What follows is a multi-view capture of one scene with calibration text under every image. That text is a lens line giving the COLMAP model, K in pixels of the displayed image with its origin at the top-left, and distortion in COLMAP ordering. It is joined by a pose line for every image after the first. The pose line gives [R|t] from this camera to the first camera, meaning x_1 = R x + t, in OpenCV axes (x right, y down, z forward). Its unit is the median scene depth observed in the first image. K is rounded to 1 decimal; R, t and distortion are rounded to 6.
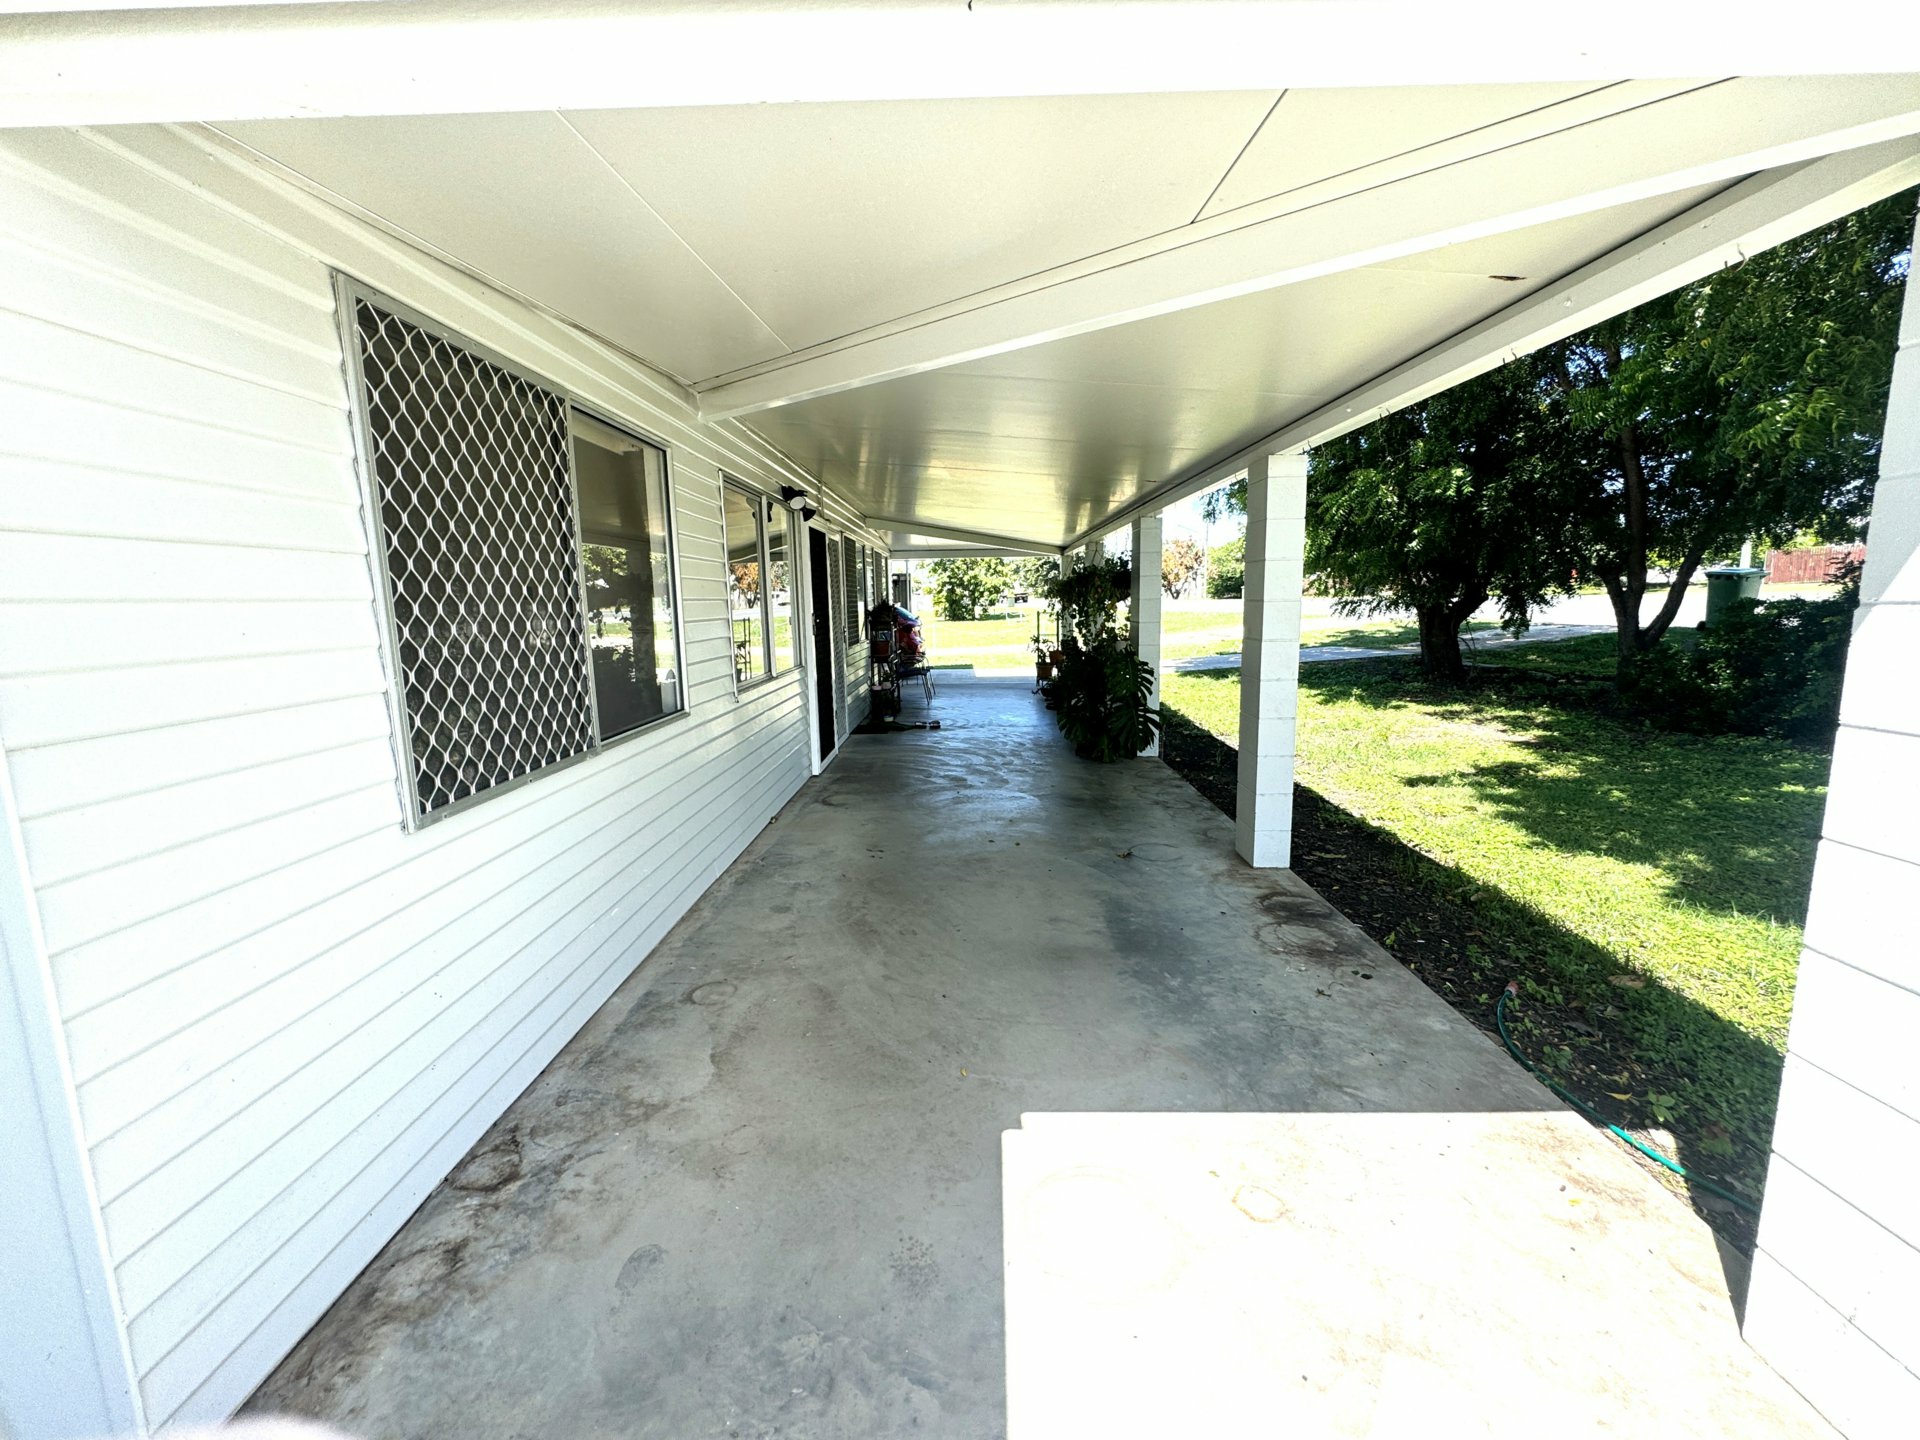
lens RADIAL K [[767.9, 0, 963.9], [0, 767.9, 715.7], [0, 0, 1]] dist [-0.000551, -0.000307]
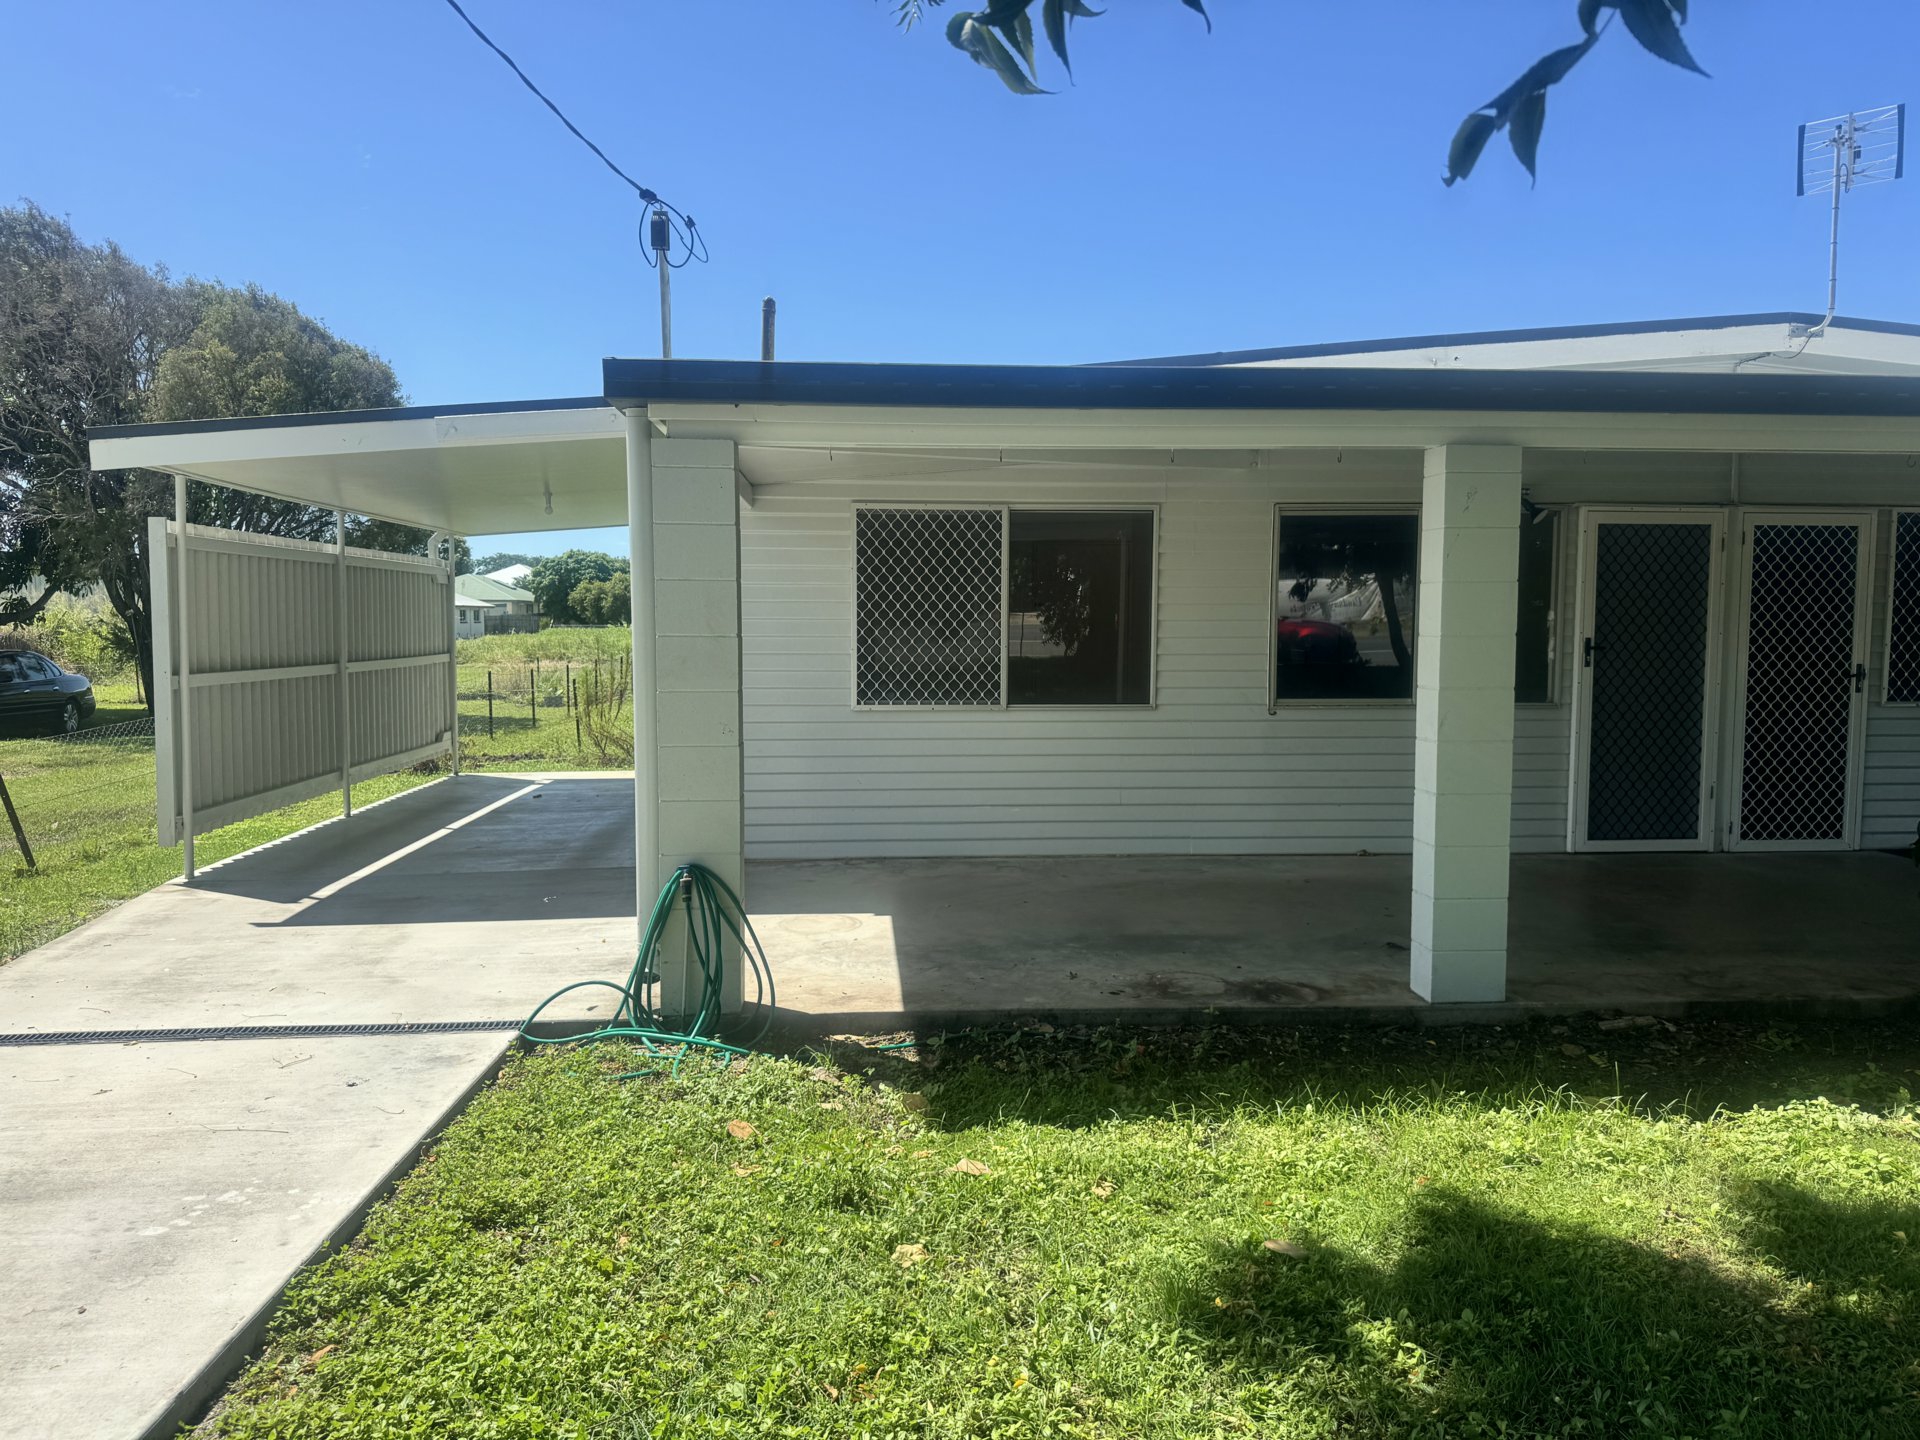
lens RADIAL K [[1342.4, 0, 960.0], [0, 1342.4, 720.0], [0, 0, 1]] dist [0.087674, -0.118975]
pose [[0.087745, 0.094500, -0.991650, 3.278898], [-0.153745, 0.984847, 0.080248, -0.200741], [0.984207, 0.145420, 0.100944, 0.800555]]
